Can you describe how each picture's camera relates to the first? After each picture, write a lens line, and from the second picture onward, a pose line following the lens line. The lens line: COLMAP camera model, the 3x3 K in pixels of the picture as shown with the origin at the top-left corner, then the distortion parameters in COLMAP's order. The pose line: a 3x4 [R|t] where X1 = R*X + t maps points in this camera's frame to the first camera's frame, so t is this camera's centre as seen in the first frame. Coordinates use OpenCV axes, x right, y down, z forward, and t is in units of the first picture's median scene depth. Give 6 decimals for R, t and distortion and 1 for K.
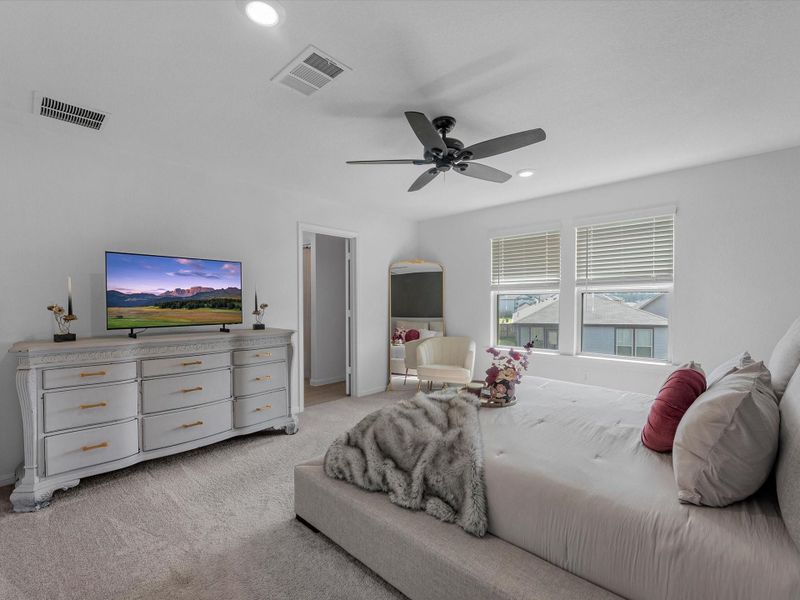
lens RADIAL K [[359.9, 0, 391.3], [0, 359.9, 303.0], [0, 0, 1]] dist [-0.000425, -0.000439]
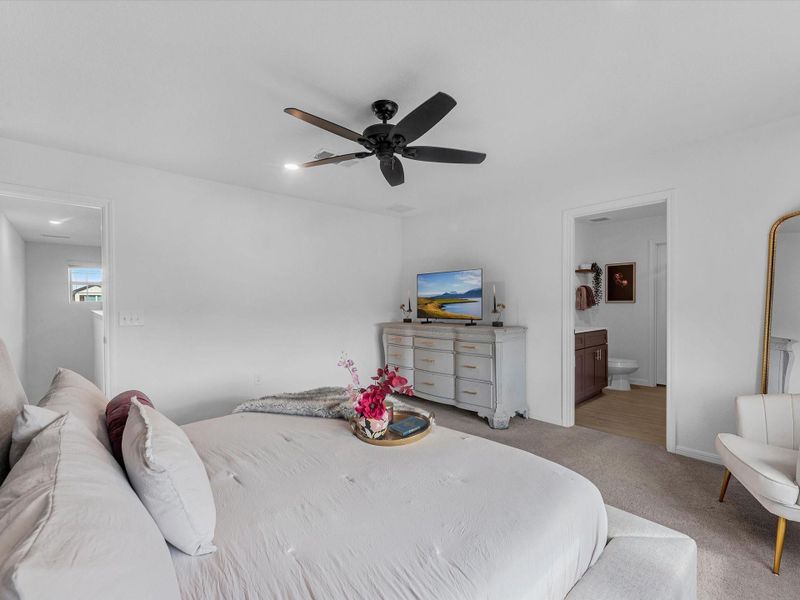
lens RADIAL K [[359.9, 0, 391.3], [0, 359.9, 303.0], [0, 0, 1]] dist [-0.000425, -0.000439]
pose [[-0.082459, 0.004726, -0.996583, 0.885551], [0.009274, 0.999949, 0.003974, -0.007464], [0.996551, -0.008915, -0.082499, 0.891940]]
